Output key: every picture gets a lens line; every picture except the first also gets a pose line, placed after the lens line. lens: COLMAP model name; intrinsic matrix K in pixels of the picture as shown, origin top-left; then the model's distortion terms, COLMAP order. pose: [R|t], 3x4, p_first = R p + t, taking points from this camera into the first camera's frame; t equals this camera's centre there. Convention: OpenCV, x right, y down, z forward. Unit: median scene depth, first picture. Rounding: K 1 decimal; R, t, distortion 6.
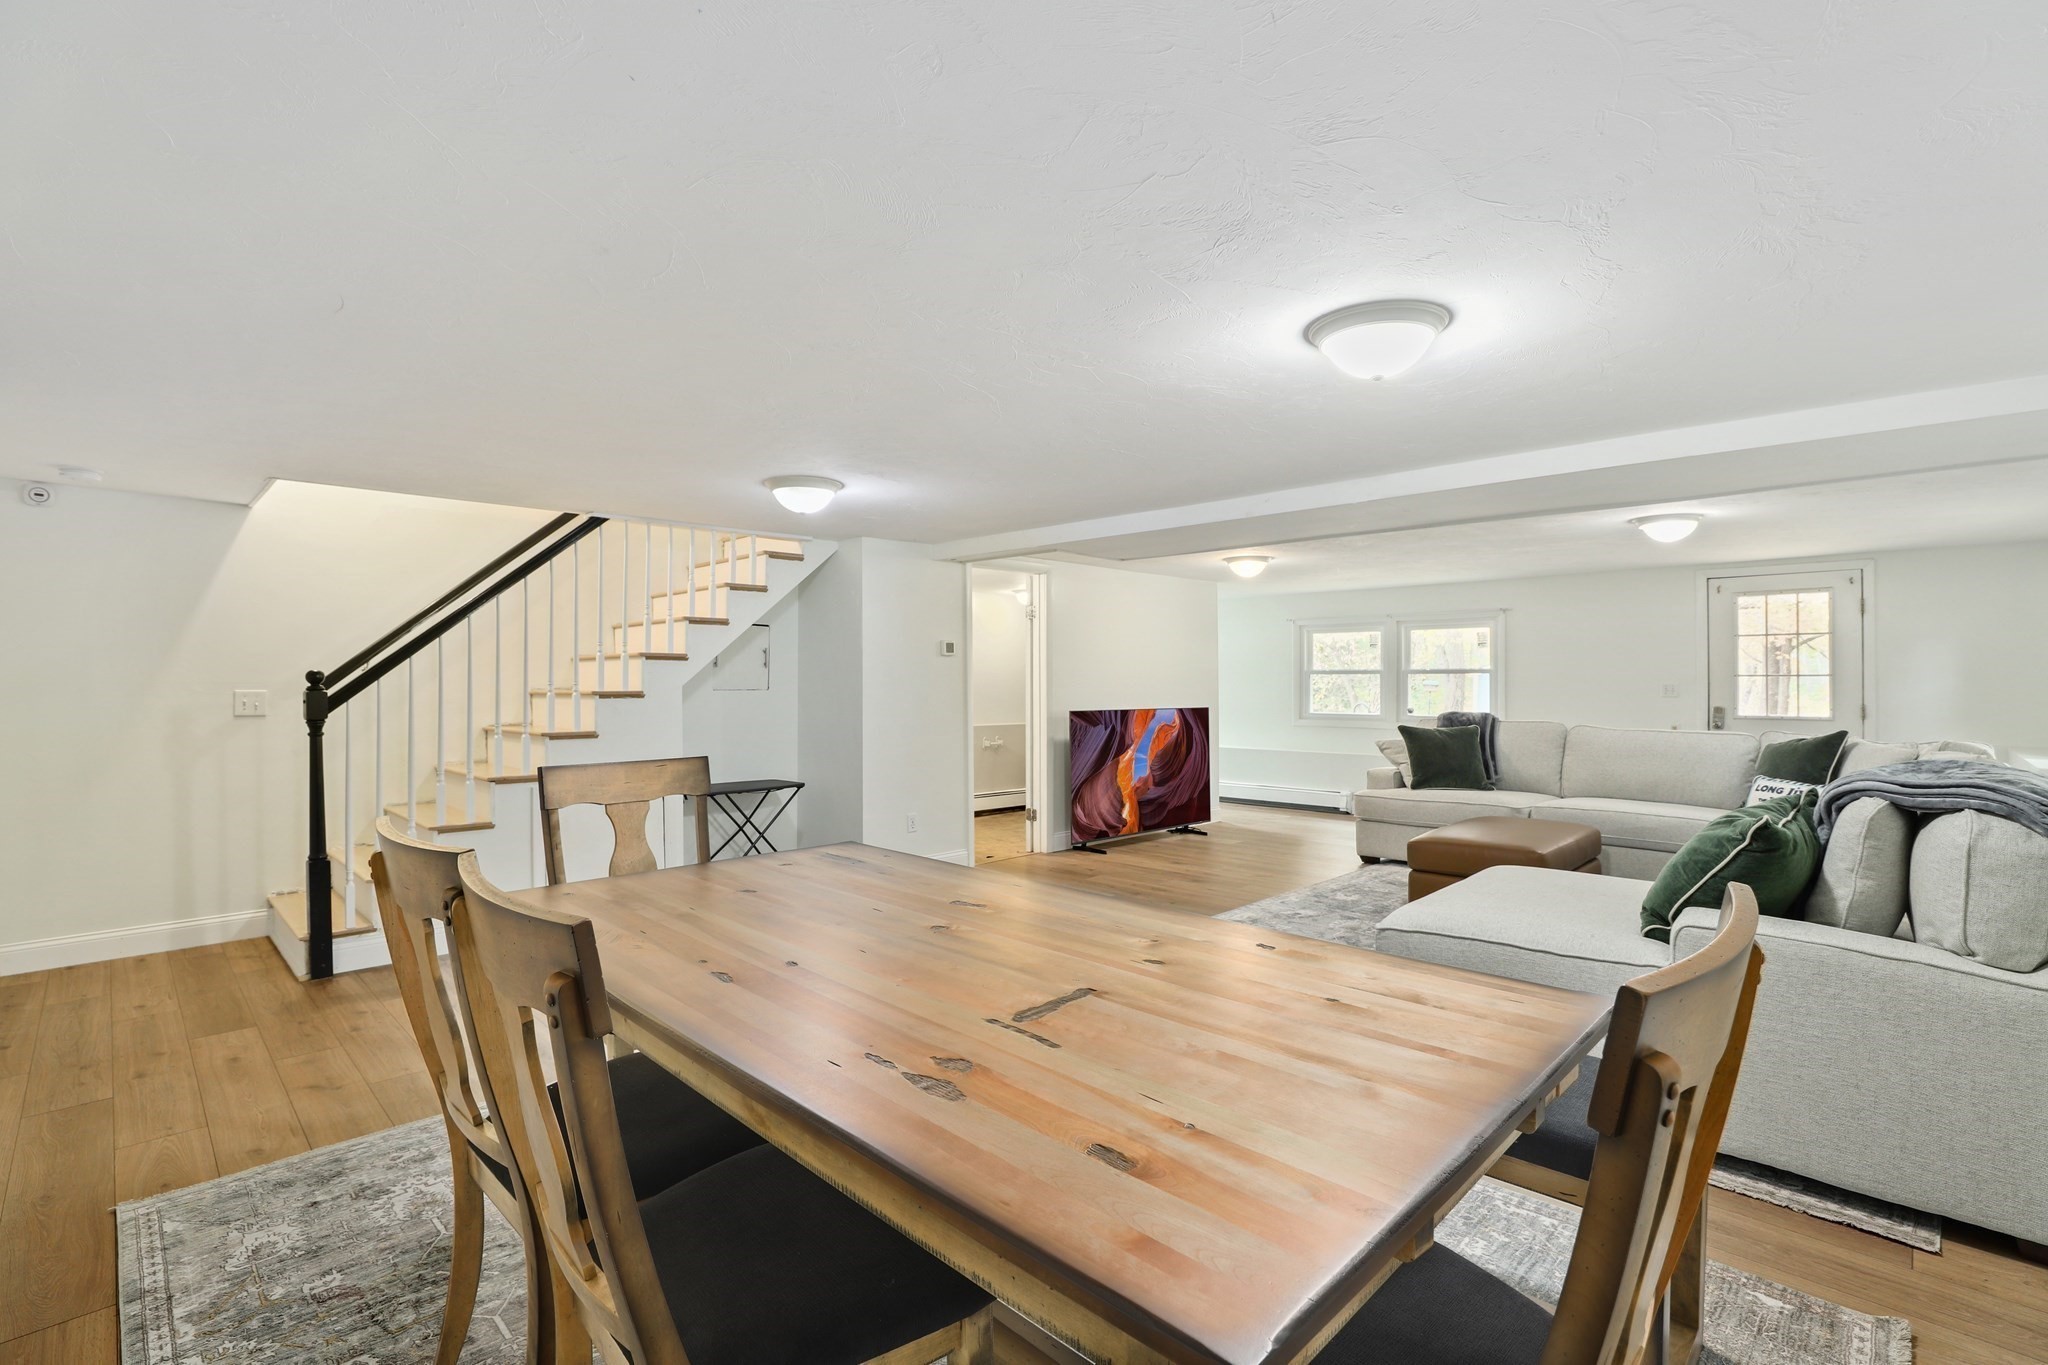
lens RADIAL K [[938.5, 0, 1022.5], [0, 938.5, 681.9], [0, 0, 1]] dist [-0.022112, 0.006746]
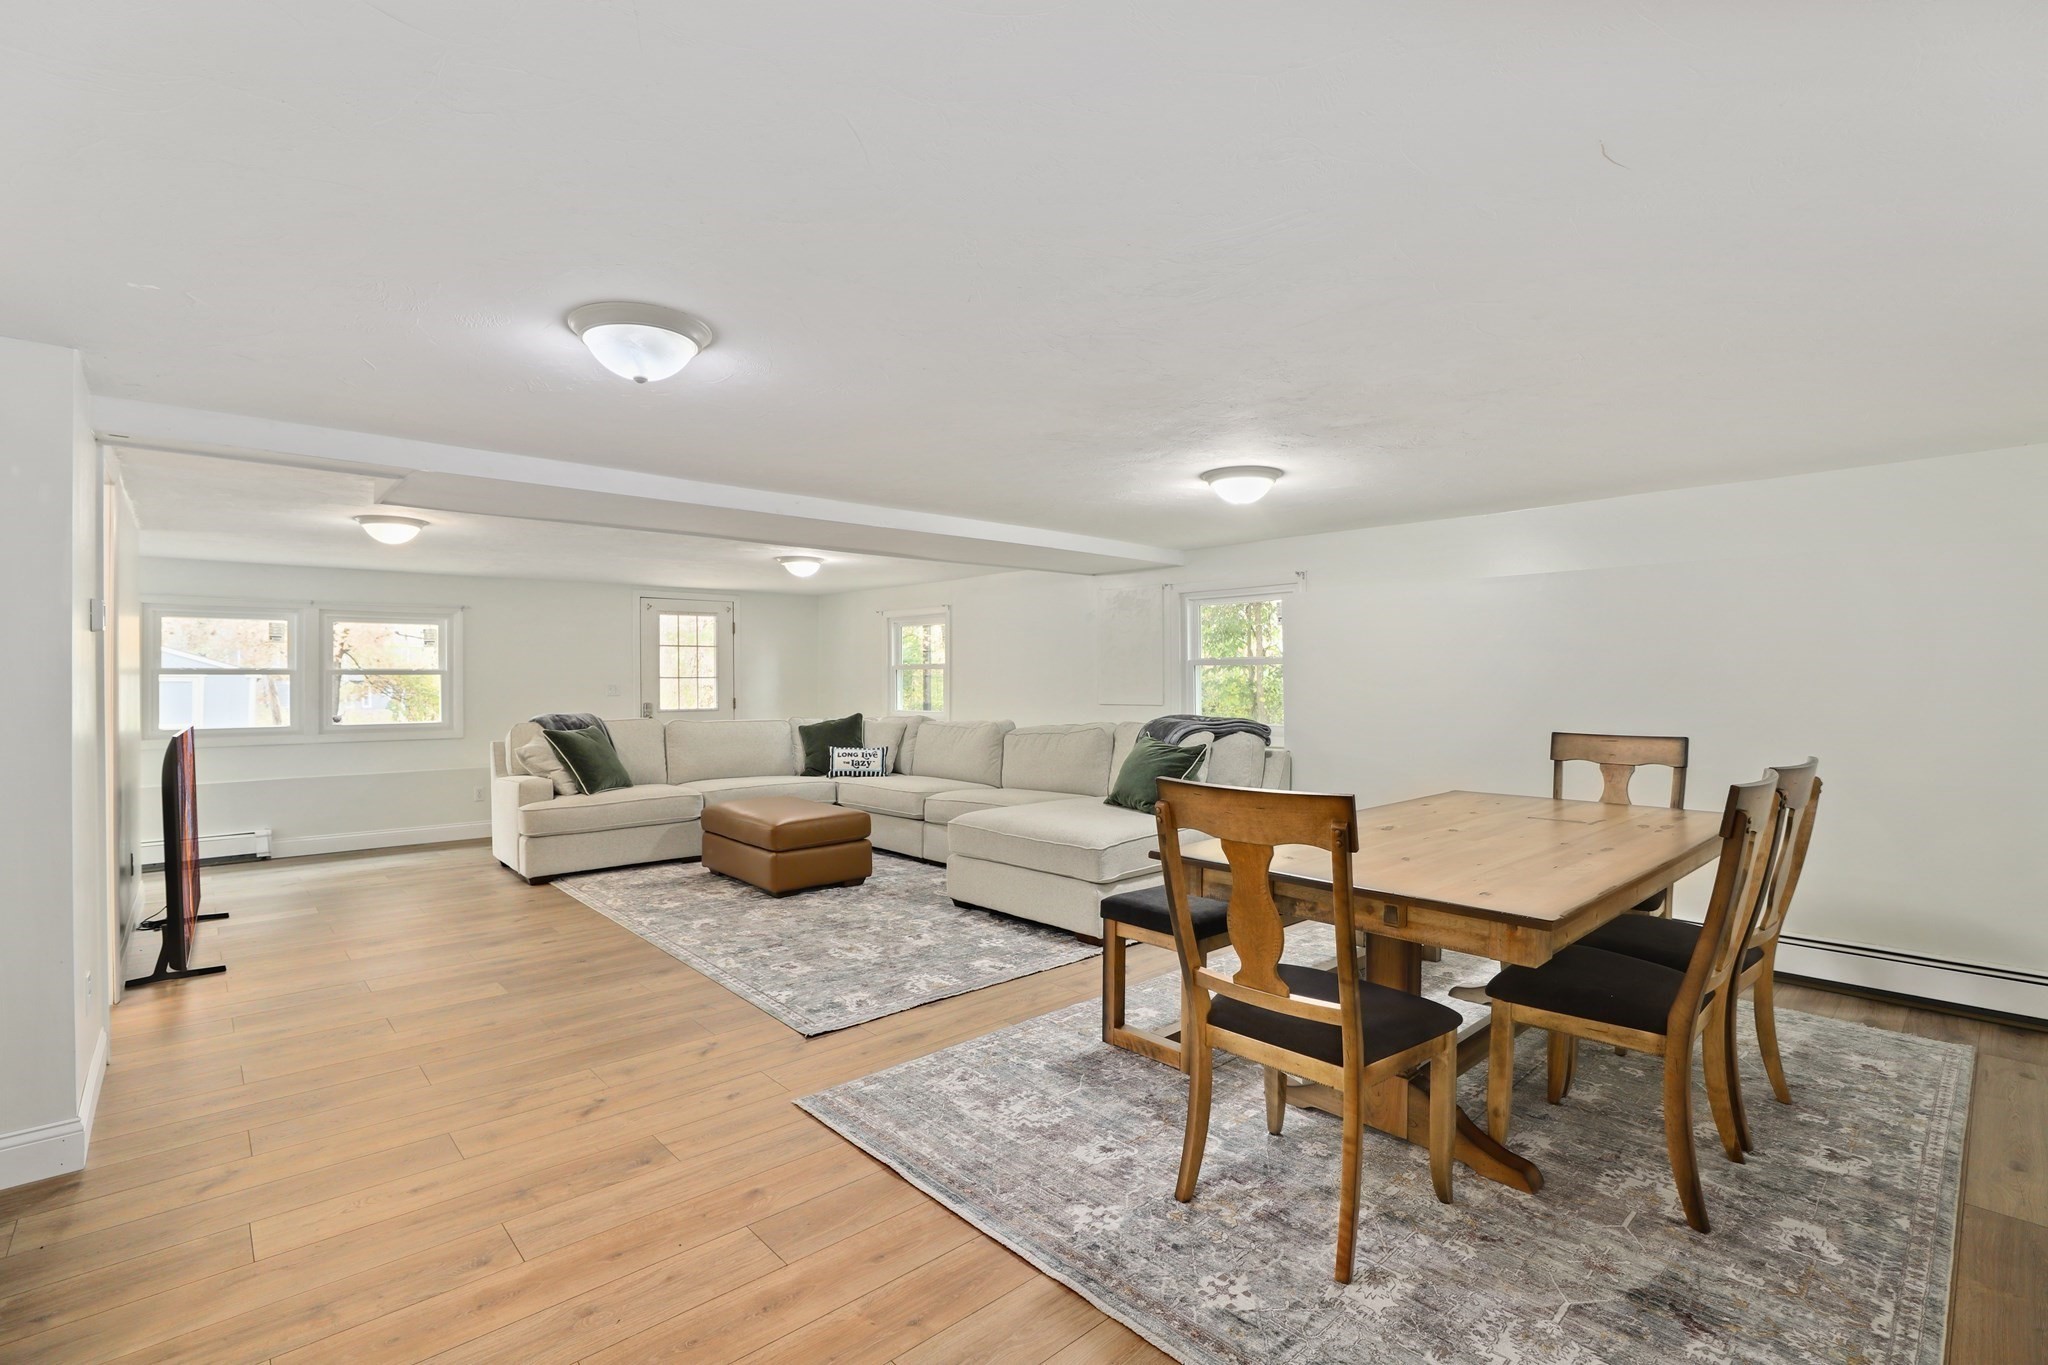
lens RADIAL K [[938.5, 0, 1018.1], [0, 938.5, 680.0], [0, 0, 1]] dist [-0.022112, 0.006746]
pose [[0.071462, 0.000096, 0.997443, -0.466973], [0.005595, 0.999984, -0.000497, -0.000243], [-0.997428, 0.005616, 0.071460, 0.454305]]
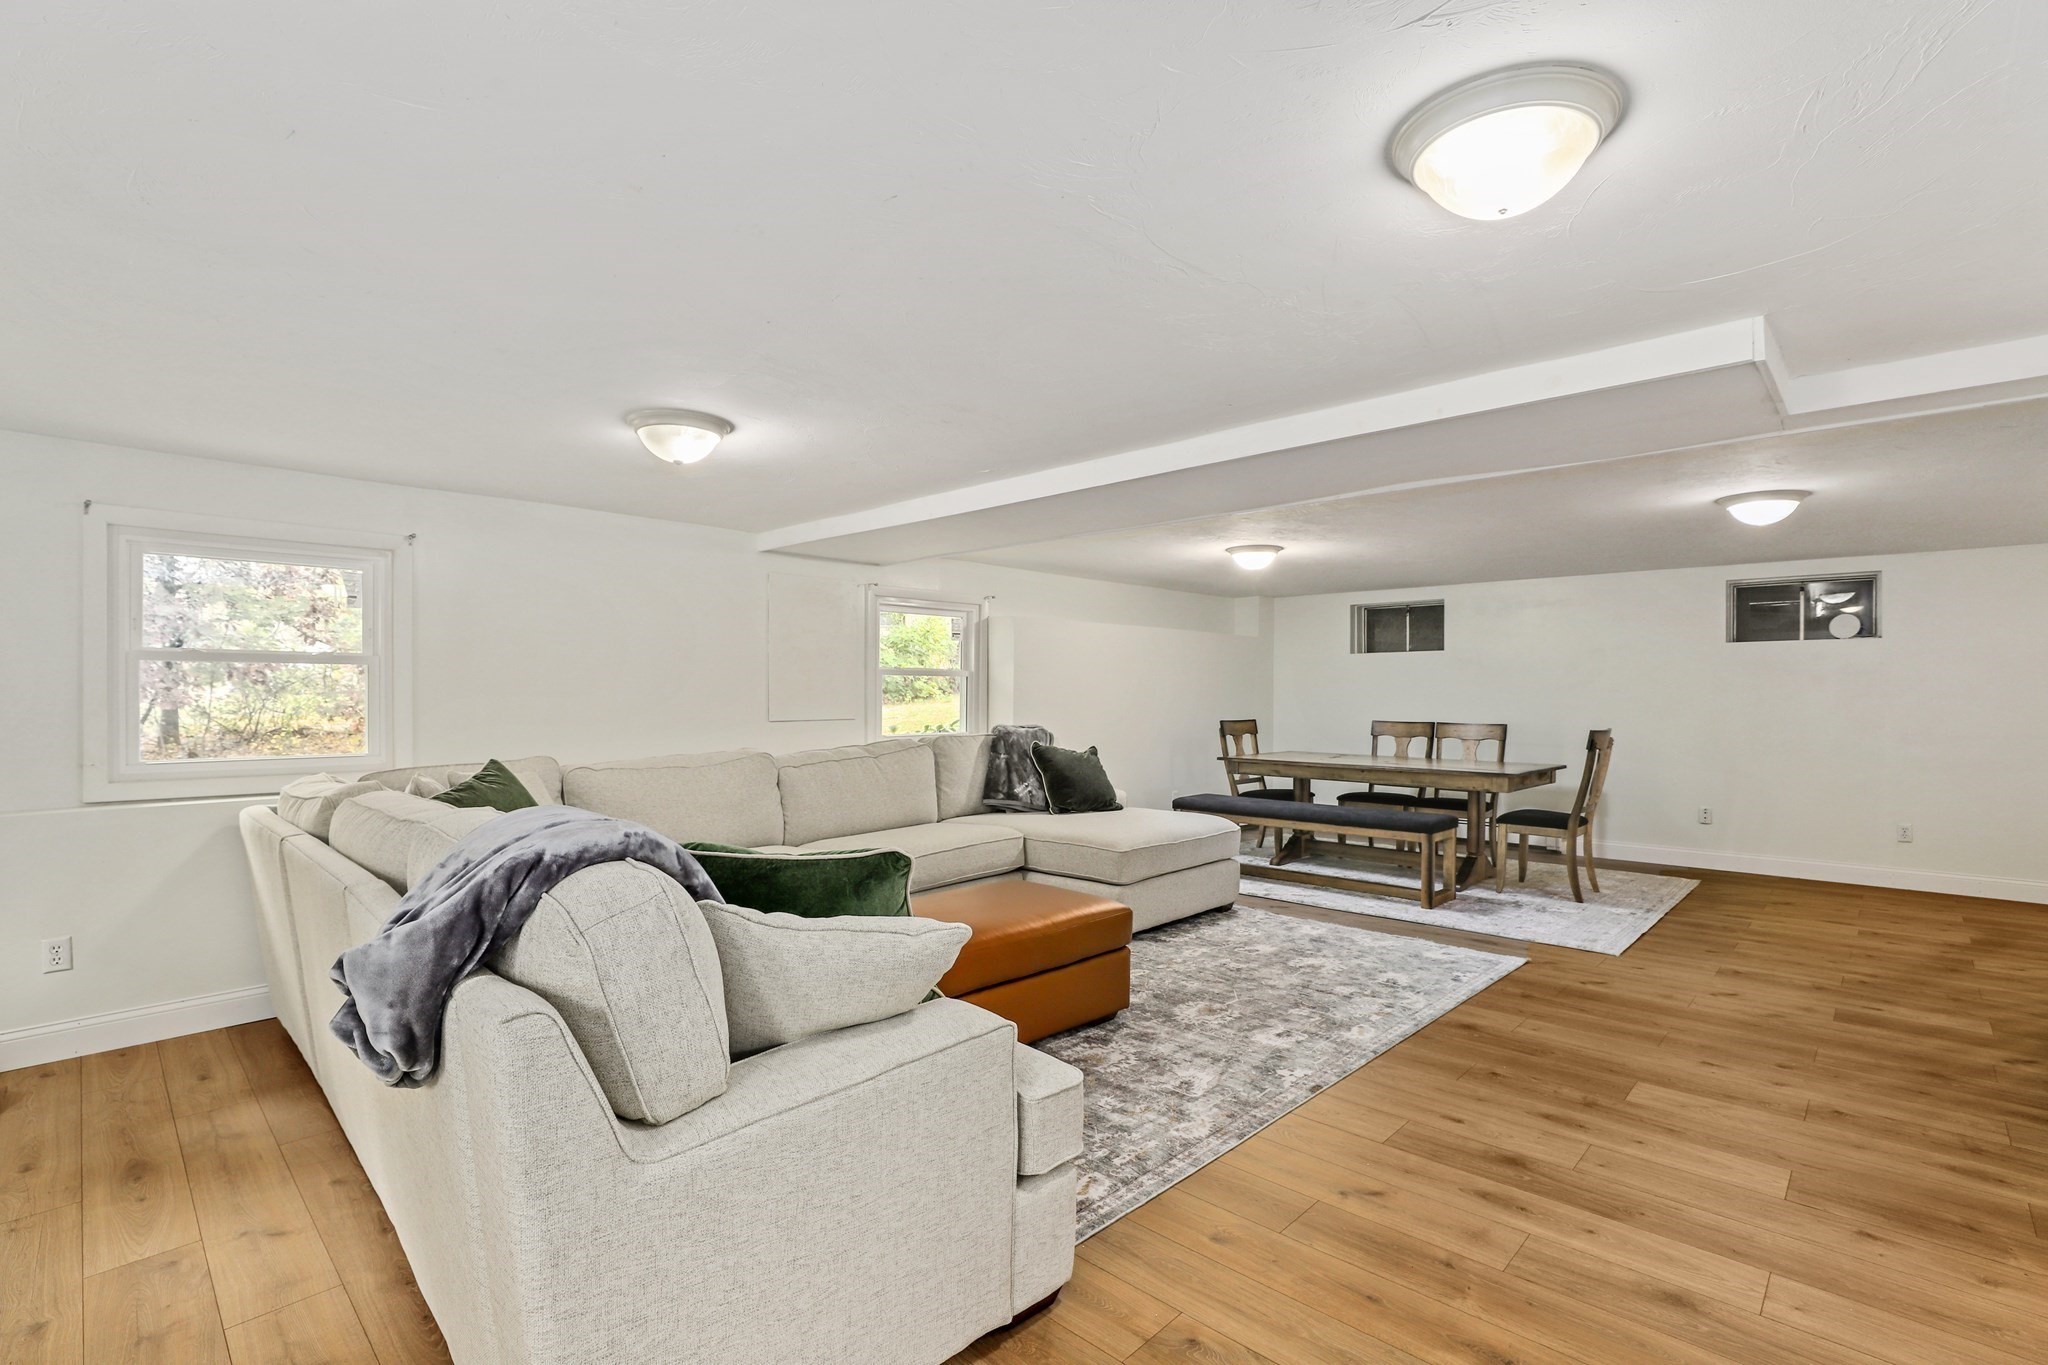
lens RADIAL K [[938.5, 0, 1026.0], [0, 938.5, 690.9], [0, 0, 1]] dist [-0.022112, 0.006746]
pose [[-0.999973, -0.000793, -0.007257, 0.356022], [-0.000785, 0.999999, -0.001143, -0.000228], [0.007258, -0.001137, -0.999973, 1.234066]]
